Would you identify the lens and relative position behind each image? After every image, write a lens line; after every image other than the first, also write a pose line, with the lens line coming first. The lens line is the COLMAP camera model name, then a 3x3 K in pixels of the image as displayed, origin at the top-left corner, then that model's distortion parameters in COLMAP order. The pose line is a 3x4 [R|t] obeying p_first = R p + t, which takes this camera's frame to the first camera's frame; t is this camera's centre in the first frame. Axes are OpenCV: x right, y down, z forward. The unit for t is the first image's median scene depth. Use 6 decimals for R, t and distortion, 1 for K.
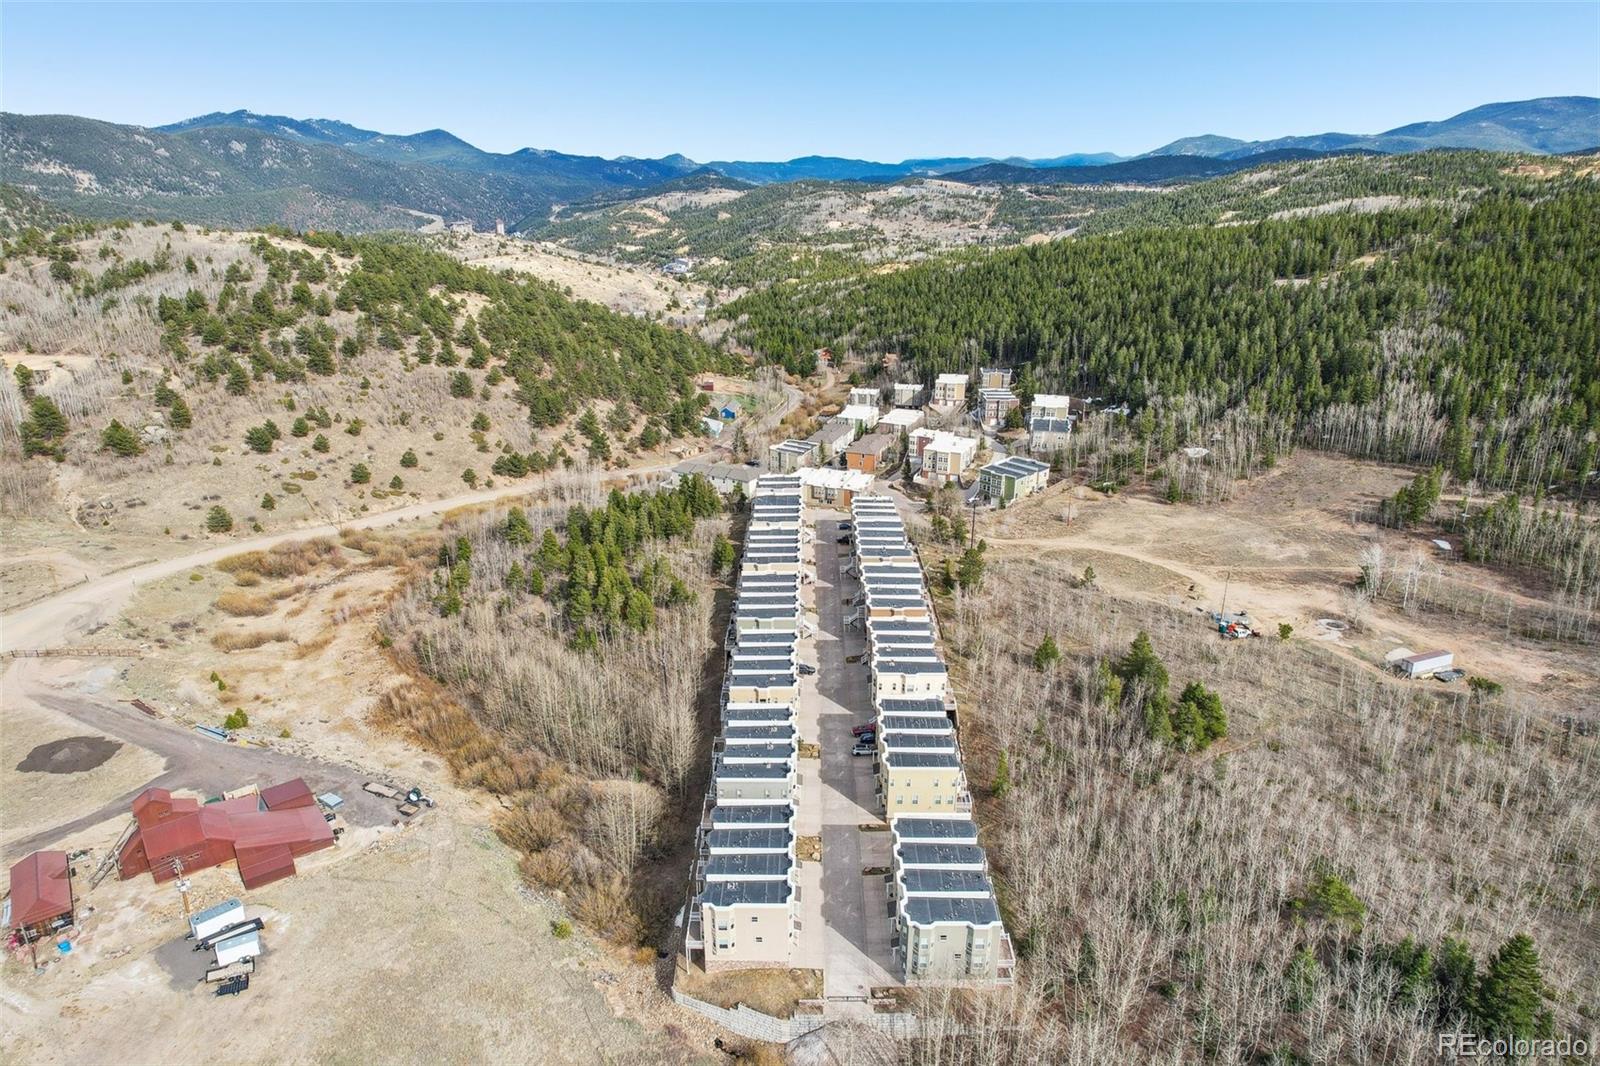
lens RADIAL K [[1026.4, 0, 801.9], [0, 1026.4, 538.1], [0, 0, 1]] dist [-0.083298, 0.073515]
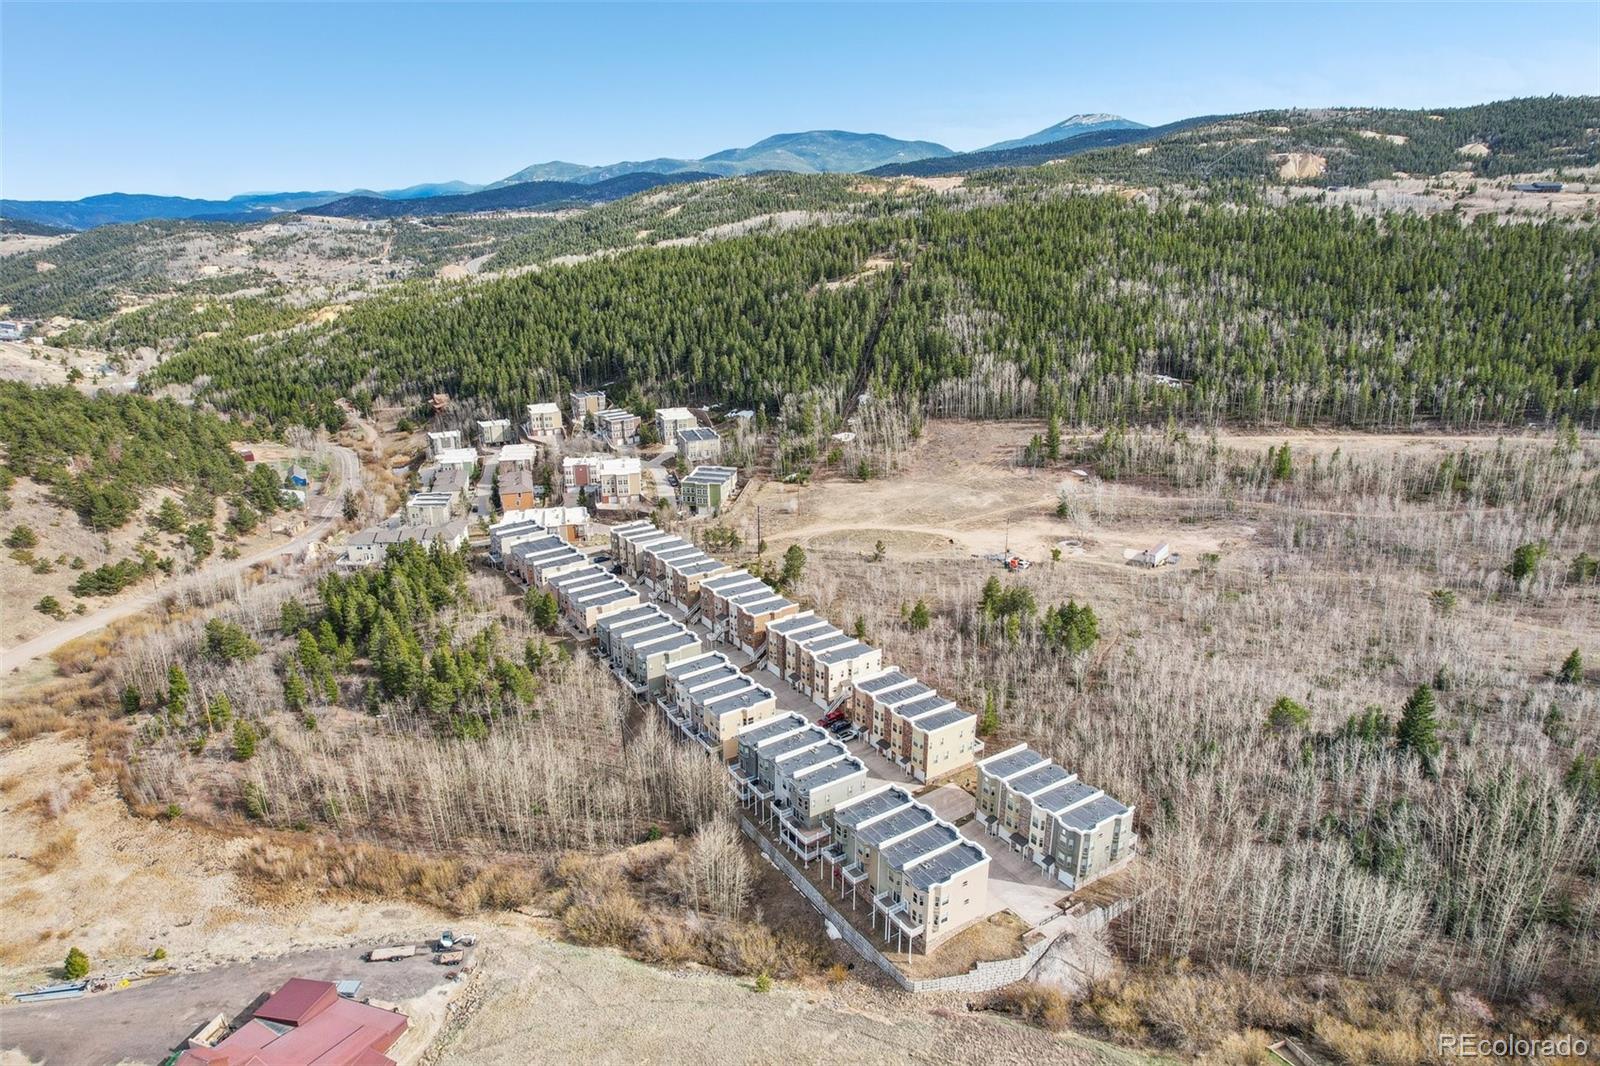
lens RADIAL K [[1026.4, 0, 801.9], [0, 1026.4, 538.1], [0, 0, 1]] dist [-0.083298, 0.073515]
pose [[0.831386, -0.191736, 0.521569, -0.164767], [0.204745, 0.978250, 0.033253, -0.012999], [-0.516601, 0.079143, 0.852561, 0.034461]]
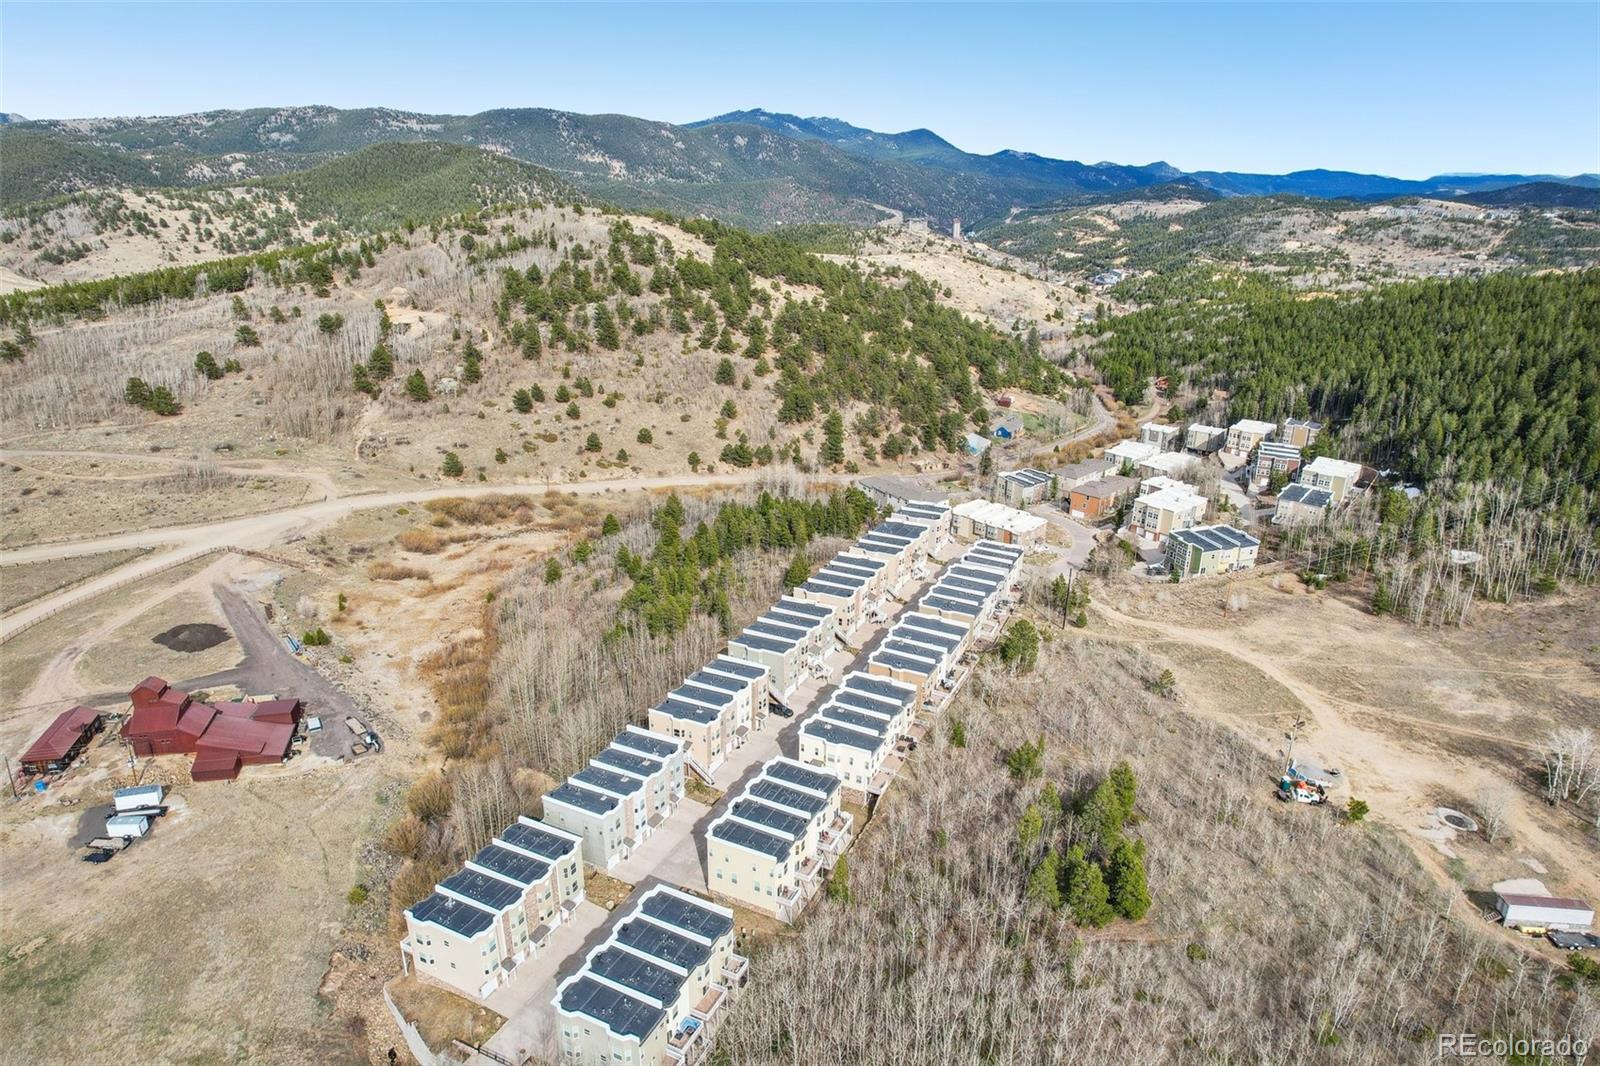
lens RADIAL K [[1026.4, 0, 801.9], [0, 1026.4, 538.1], [0, 0, 1]] dist [-0.083298, 0.073515]
pose [[0.903744, 0.167013, -0.394148, 0.138997], [-0.168077, 0.985251, 0.032099, -0.023022], [0.393696, 0.037238, 0.918486, 0.056305]]
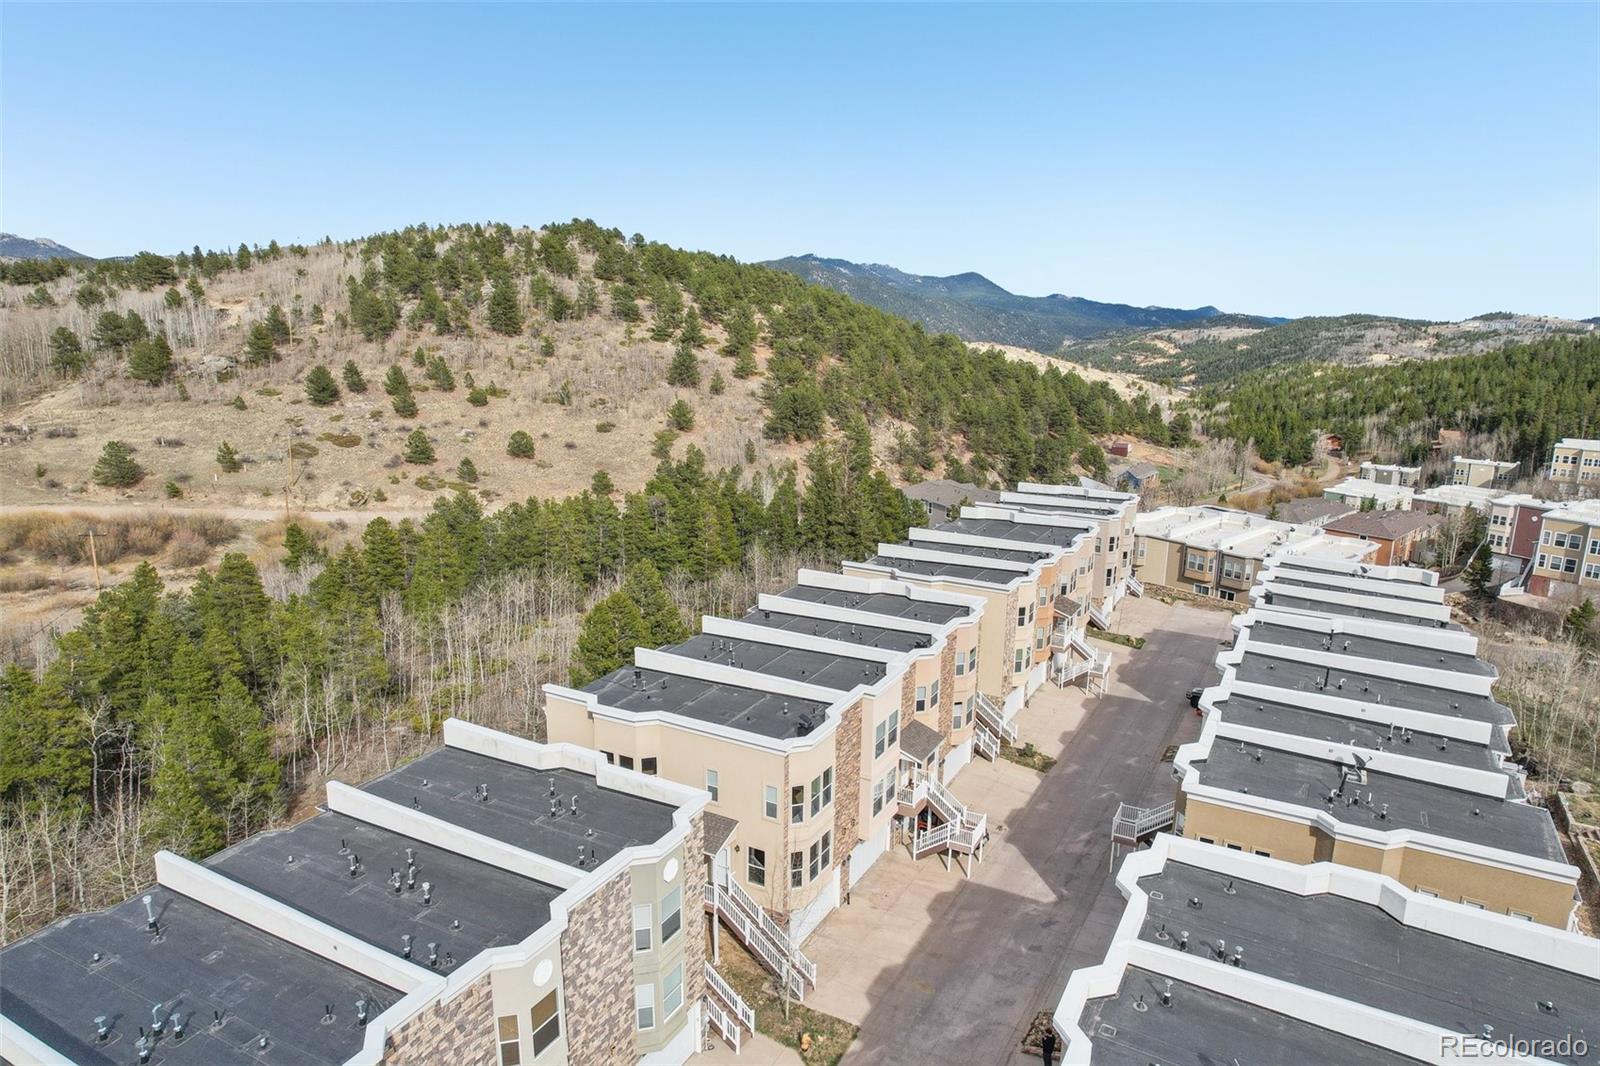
lens RADIAL K [[1026.4, 0, 801.9], [0, 1026.4, 538.1], [0, 0, 1]] dist [-0.083298, 0.073515]
pose [[0.881585, 0.120818, -0.456300, 0.032007], [-0.182834, 0.978628, -0.094122, 0.002748], [0.435177, 0.166404, 0.884834, 0.370453]]
